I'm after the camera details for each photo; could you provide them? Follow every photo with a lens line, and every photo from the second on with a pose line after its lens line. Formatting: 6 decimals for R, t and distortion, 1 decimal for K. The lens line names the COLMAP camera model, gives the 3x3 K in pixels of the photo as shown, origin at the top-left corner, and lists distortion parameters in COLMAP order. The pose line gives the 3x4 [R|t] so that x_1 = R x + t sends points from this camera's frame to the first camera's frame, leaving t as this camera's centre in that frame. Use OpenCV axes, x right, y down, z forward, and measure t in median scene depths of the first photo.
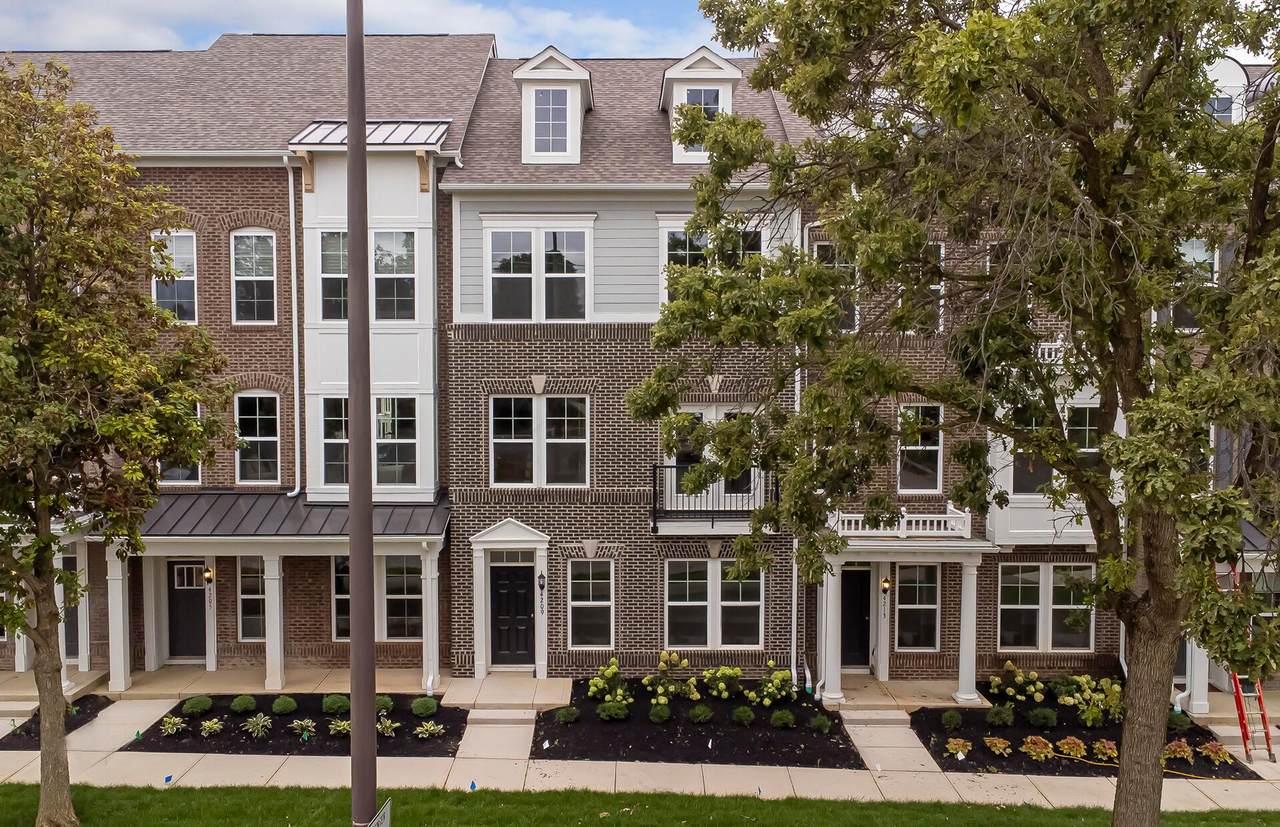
lens RADIAL K [[1083.5, 0, 640.0], [0, 1083.5, 413.5], [0, 0, 1]] dist [-0.004652, -0.001161]
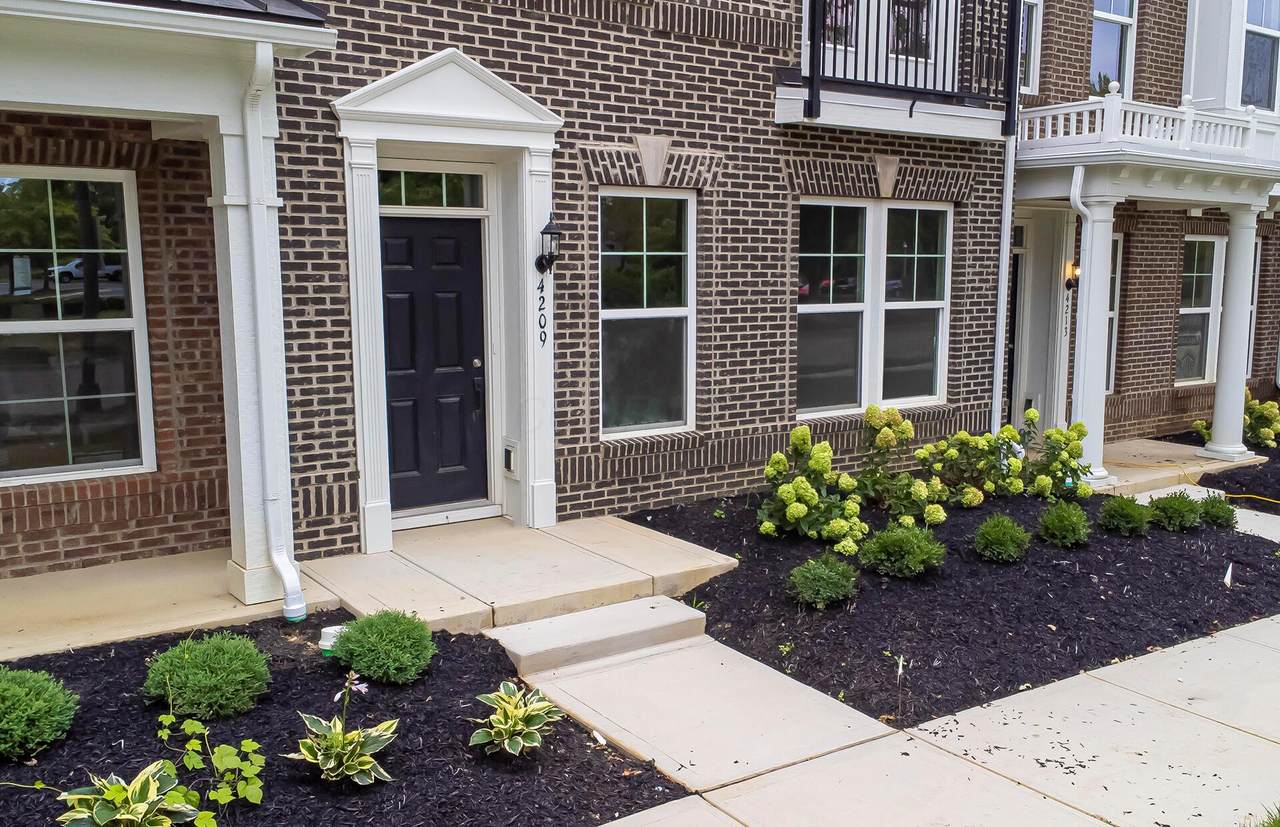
lens RADIAL K [[1083.5, 0, 640.0], [0, 1083.5, 413.5], [0, 0, 1]] dist [-0.004652, -0.001161]
pose [[0.824813, -0.075917, 0.560286, -0.261523], [0.036835, 0.996055, 0.080736, 0.179581], [-0.564205, -0.045954, 0.824355, 0.687462]]
